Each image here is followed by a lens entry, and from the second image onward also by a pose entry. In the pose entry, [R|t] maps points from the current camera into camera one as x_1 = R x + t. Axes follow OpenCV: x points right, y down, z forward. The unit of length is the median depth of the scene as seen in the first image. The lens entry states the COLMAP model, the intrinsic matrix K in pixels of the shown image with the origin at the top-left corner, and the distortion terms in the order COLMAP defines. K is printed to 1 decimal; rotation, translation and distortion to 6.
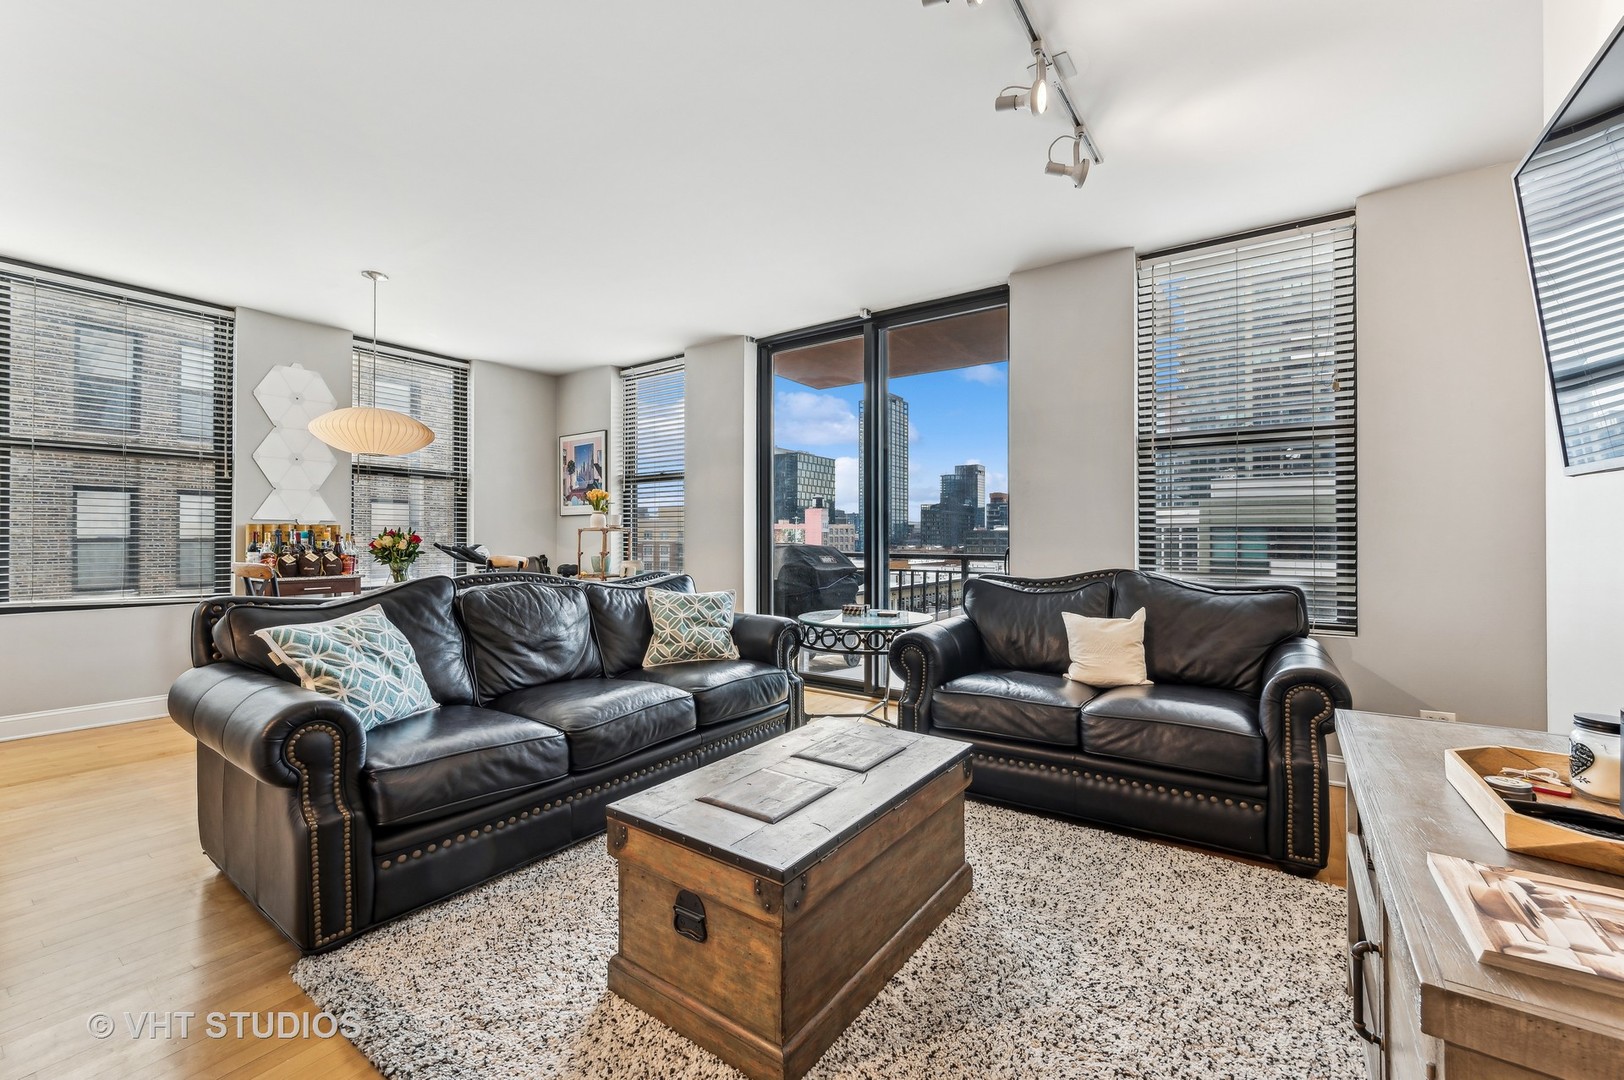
lens RADIAL K [[662.8, 0, 821.9], [0, 662.8, 534.1], [0, 0, 1]] dist [-0.000849, -0.000548]
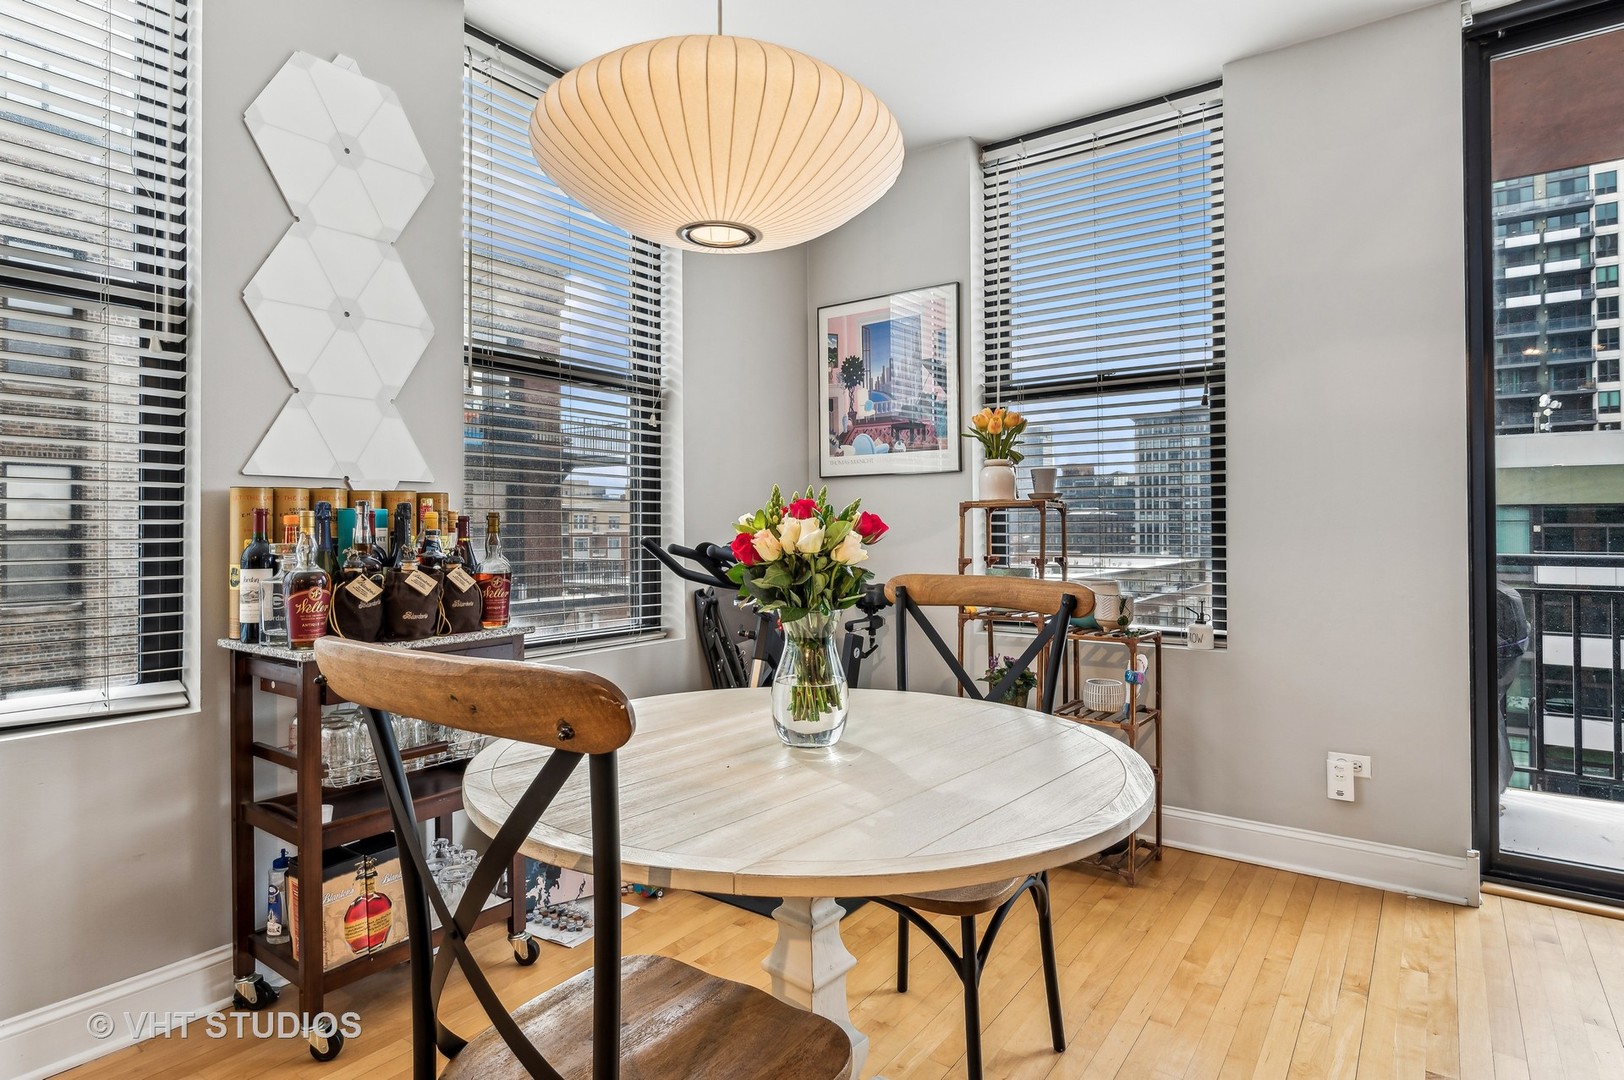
lens RADIAL K [[879.7, 0, 808.0], [0, 879.7, 517.7], [0, 0, 1]] dist [-0.001615, -0.000286]
pose [[0.999629, -0.004680, -0.026823, -0.719267], [0.004588, 0.999983, -0.003522, 0.005060], [0.026839, 0.003398, 0.999634, 0.710483]]
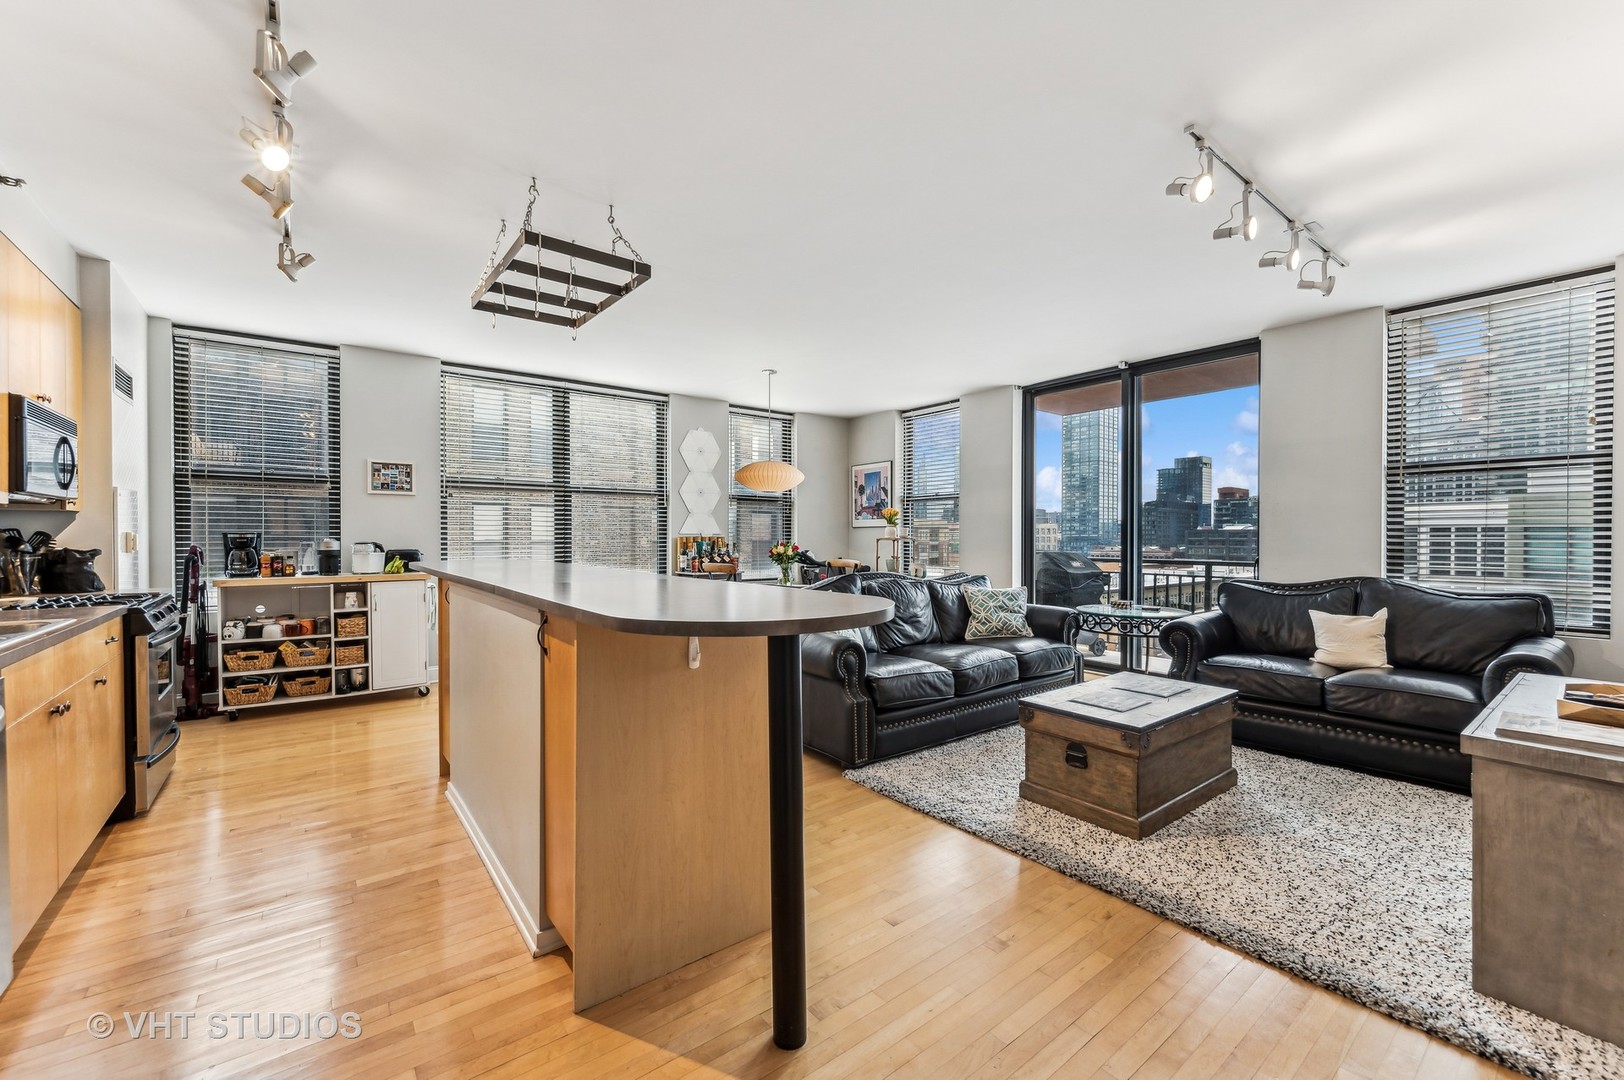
lens RADIAL K [[652.7, 0, 816.5], [0, 652.7, 544.4], [0, 0, 1]] dist [-0.001546, -0.000416]
pose [[0.954446, 0.002942, -0.298371, -0.152819], [0.001781, 0.999877, 0.015556, -0.026581], [0.298380, -0.015379, 0.954323, -0.433758]]
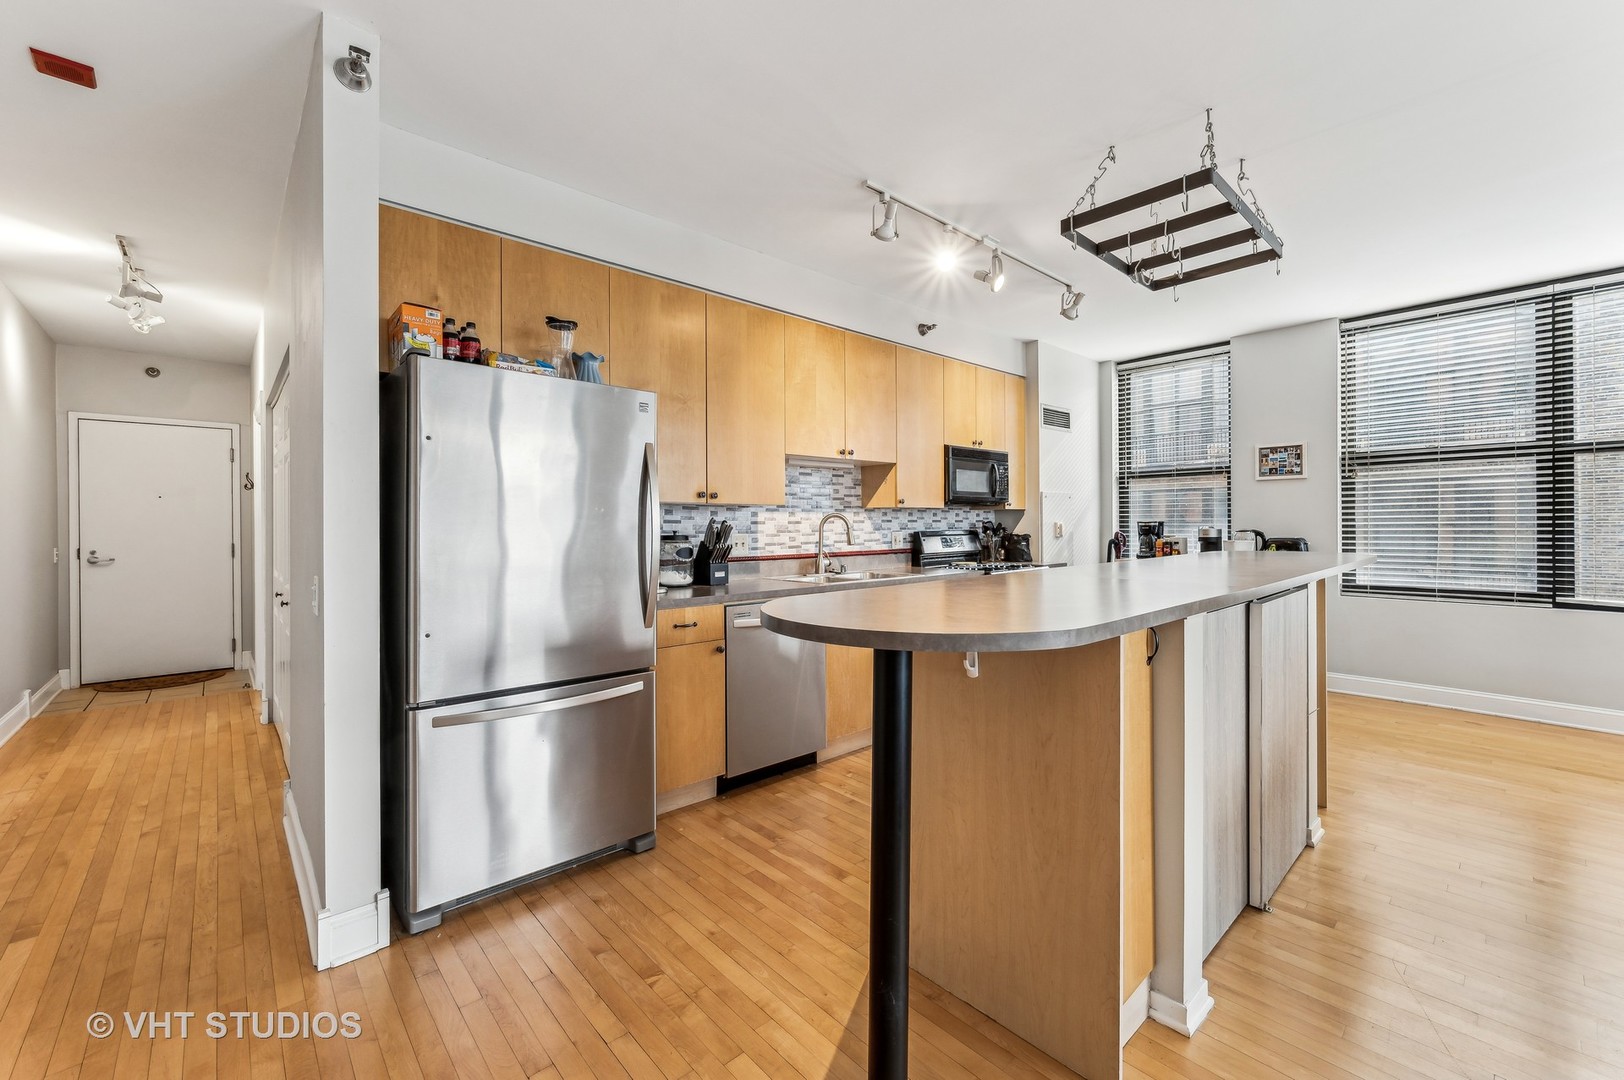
lens RADIAL K [[658.0, 0, 817.4], [0, 658.0, 525.4], [0, 0, 1]] dist [-0.001410, -0.000651]
pose [[-0.225971, 0.000968, -0.974134, 0.087520], [0.010732, 0.999941, -0.001495, -0.028564], [0.974075, -0.010792, -0.225968, 0.052307]]
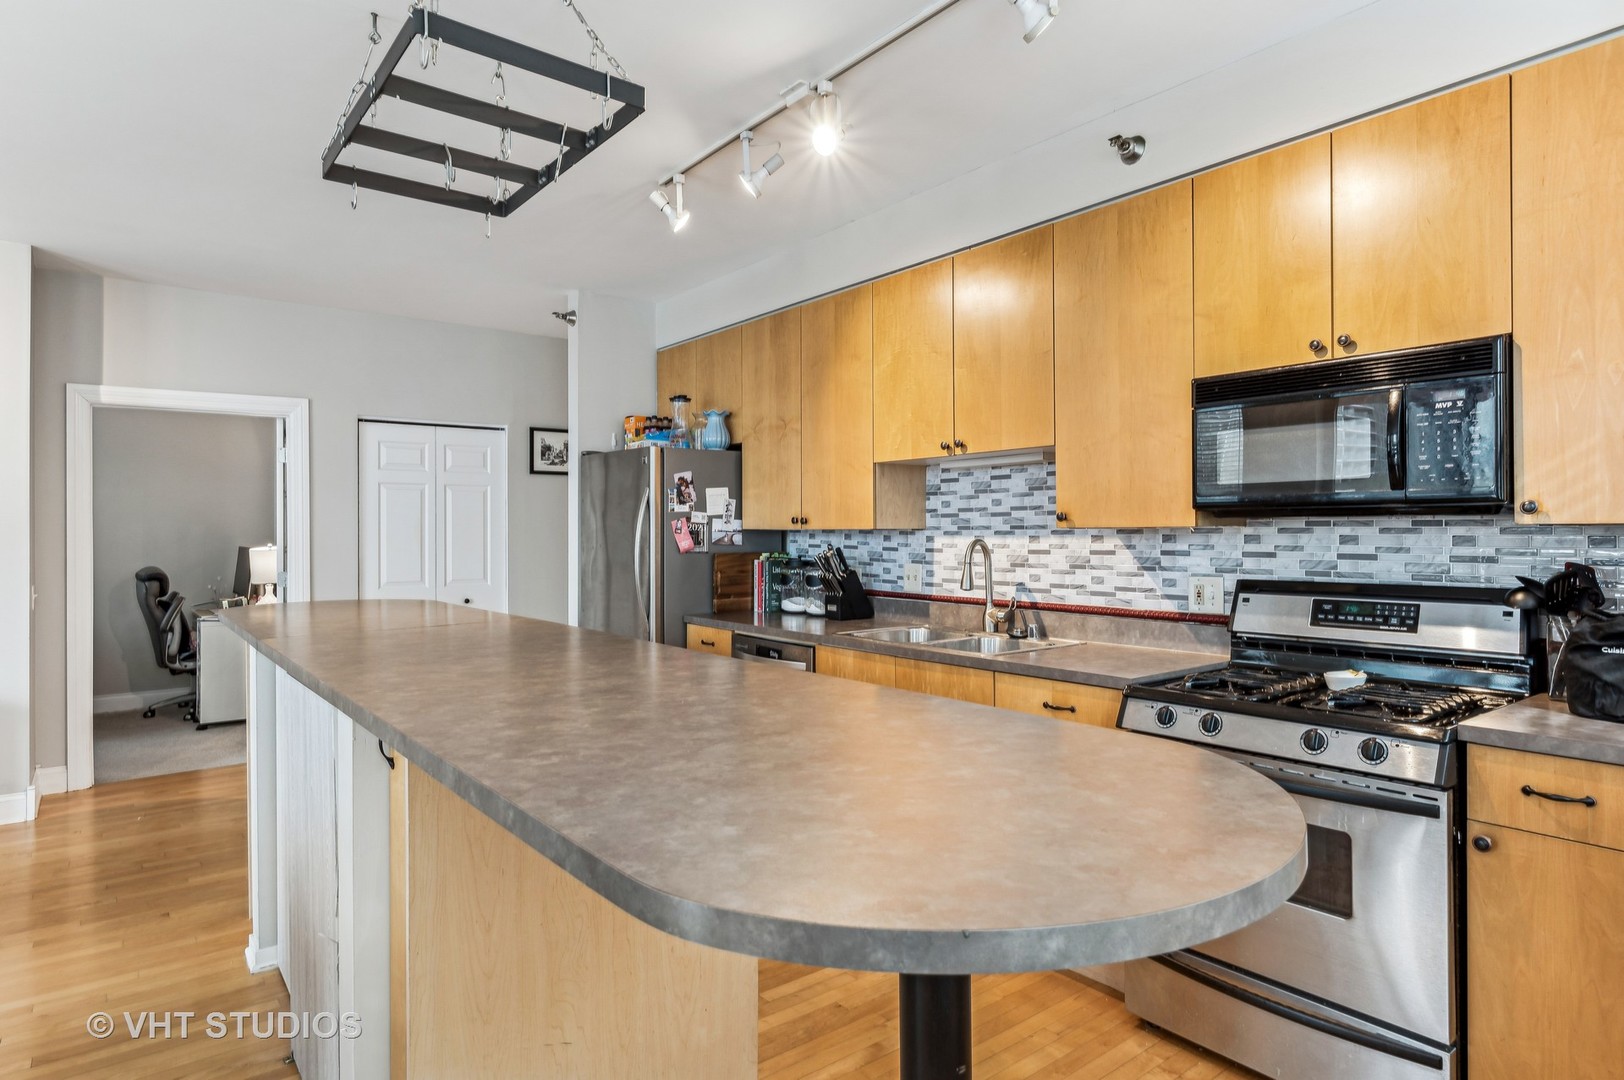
lens RADIAL K [[900.3, 0, 812.0], [0, 900.3, 540.0], [0, 0, 1]] dist [-0.006298, -0.001103]
pose [[-0.955374, -0.001277, 0.295397, -1.169982], [0.000868, 0.999974, 0.007129, -0.057413], [-0.295399, 0.007067, -0.955348, 0.841807]]
